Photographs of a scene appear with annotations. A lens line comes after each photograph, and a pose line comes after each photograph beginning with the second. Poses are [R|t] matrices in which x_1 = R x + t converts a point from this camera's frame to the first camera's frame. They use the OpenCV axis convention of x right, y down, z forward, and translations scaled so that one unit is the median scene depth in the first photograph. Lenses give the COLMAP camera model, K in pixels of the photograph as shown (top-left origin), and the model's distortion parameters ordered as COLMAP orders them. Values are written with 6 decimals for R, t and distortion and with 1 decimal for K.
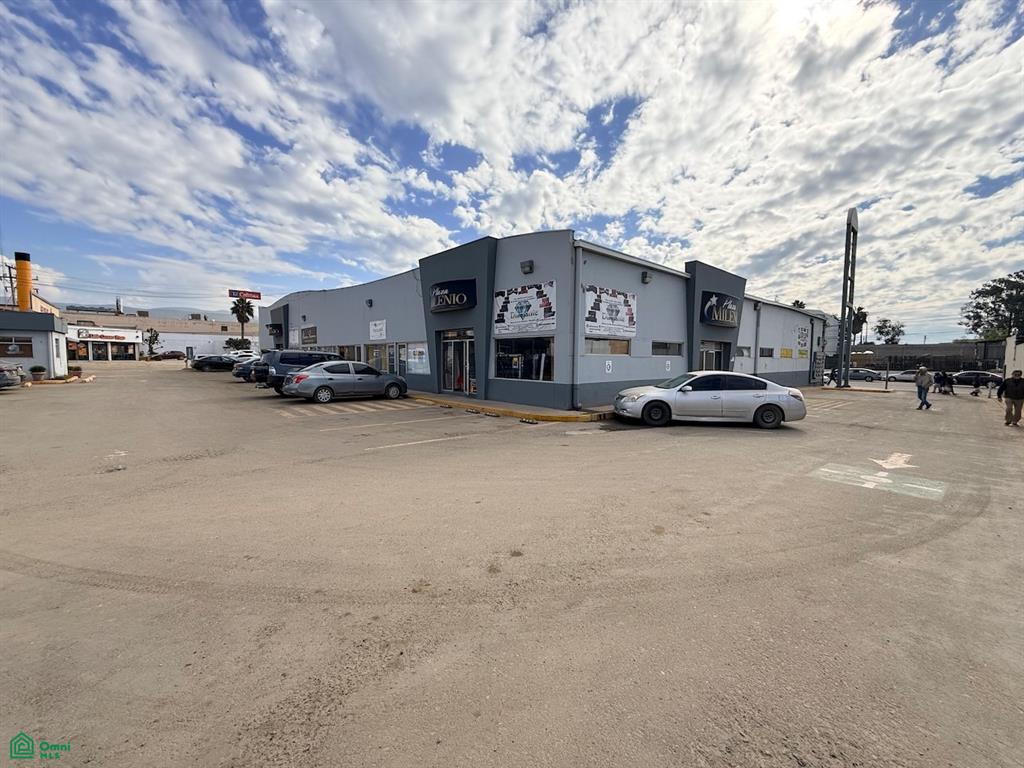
lens RADIAL K [[397.5, 0, 513.9], [0, 397.5, 386.7], [0, 0, 1]] dist [0.000140, 0.000143]
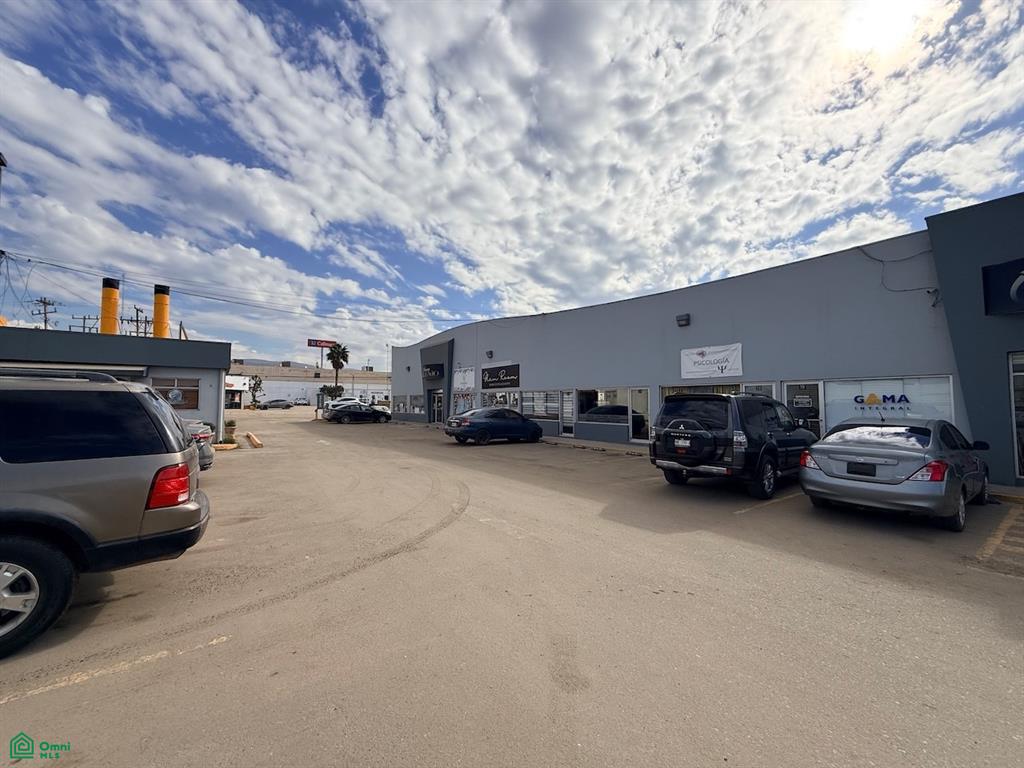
lens RADIAL K [[397.5, 0, 511.0], [0, 397.5, 381.7], [0, 0, 1]] dist [0.000140, 0.000143]
pose [[0.994772, -0.010979, -0.101529, -0.235625], [-0.002152, 0.991729, -0.128330, -0.013171], [0.102098, 0.127877, 0.986521, 0.148180]]
